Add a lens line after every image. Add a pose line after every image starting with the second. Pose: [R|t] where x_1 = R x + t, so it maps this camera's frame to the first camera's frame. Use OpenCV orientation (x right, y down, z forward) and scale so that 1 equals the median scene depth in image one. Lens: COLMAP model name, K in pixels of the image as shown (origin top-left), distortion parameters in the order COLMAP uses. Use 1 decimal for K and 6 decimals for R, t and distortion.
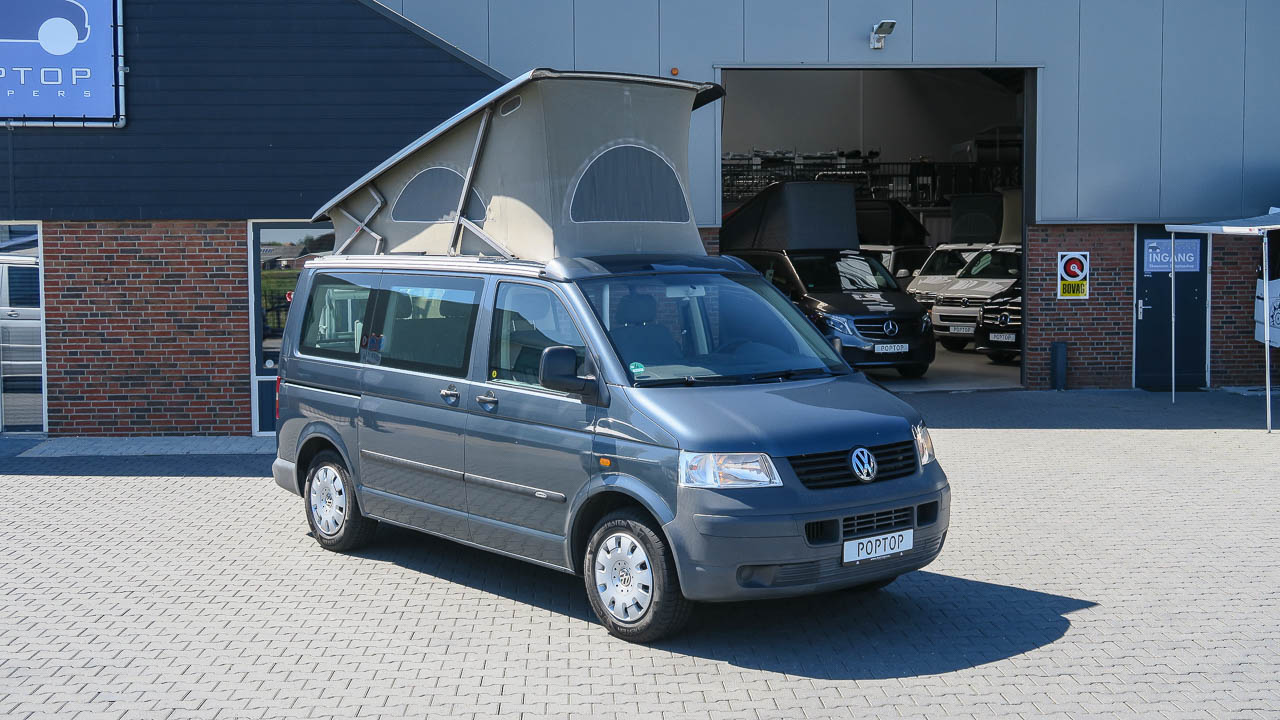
lens RADIAL K [[1538.5, 0, 640.0], [0, 1538.5, 360.0], [0, 0, 1]] dist [-0.007651, 0.011190]
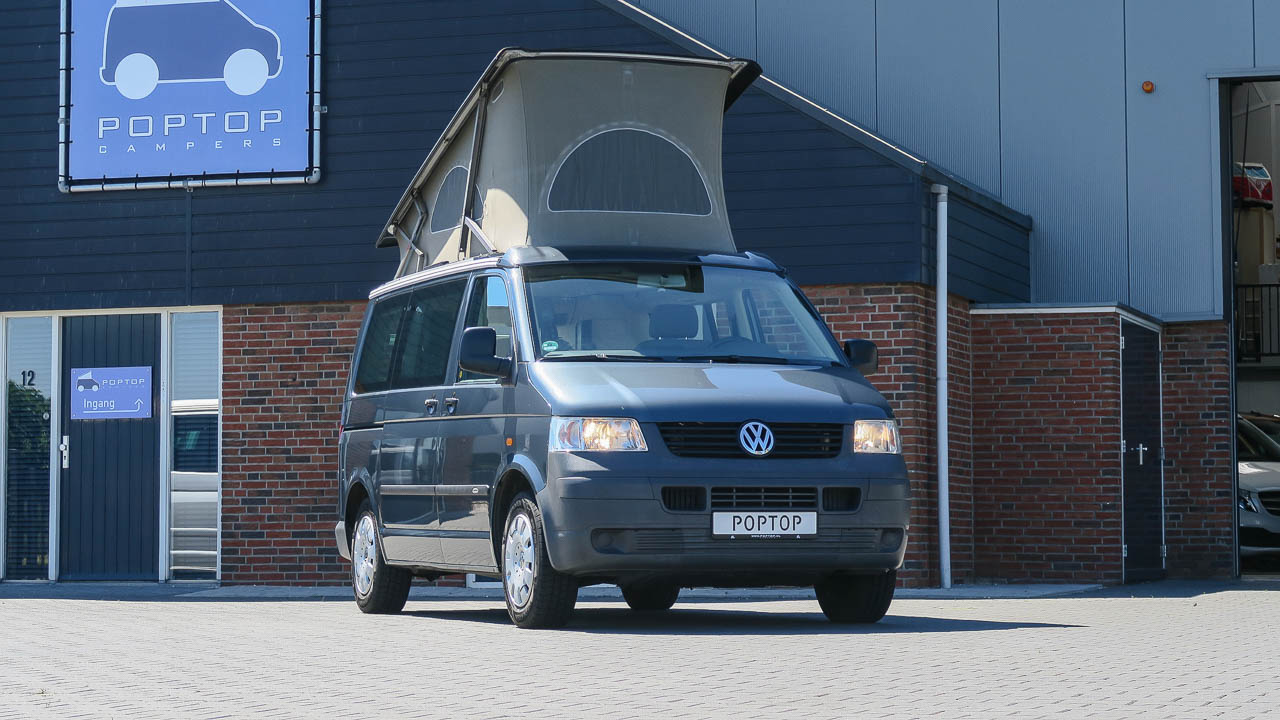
lens RADIAL K [[3123.3, 0, 640.0], [0, 3123.3, 360.0], [0, 0, 1]] dist [-0.016635, -0.262368]
pose [[0.934045, -0.019172, -0.356641, 0.377616], [-0.026714, 0.992011, -0.123290, 0.127901], [0.356155, 0.124685, 0.926071, -0.392466]]
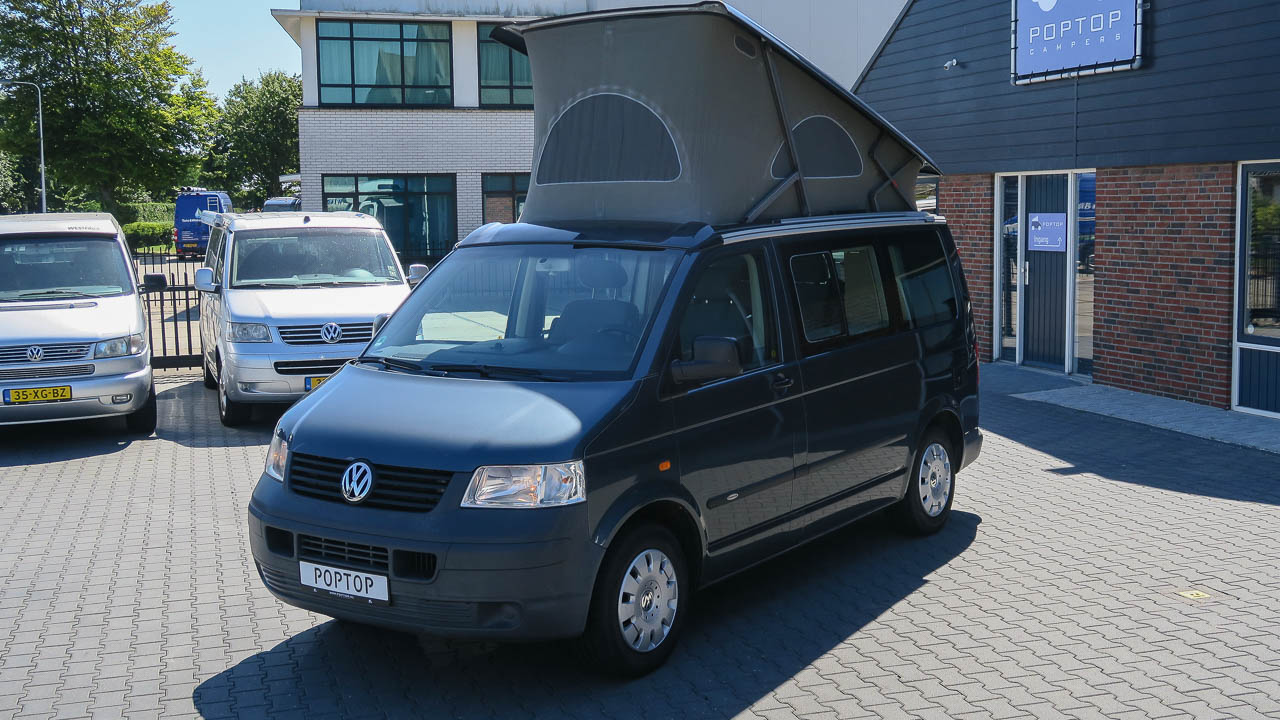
lens RADIAL K [[1453.9, 0, 640.0], [0, 1453.9, 360.0], [0, 0, 1]] dist [-0.000858, -0.005948]
pose [[0.262446, 0.104061, -0.959319, 0.465505], [-0.052768, 0.994228, 0.093412, -0.039453], [0.963503, 0.026106, 0.266422, 0.467579]]
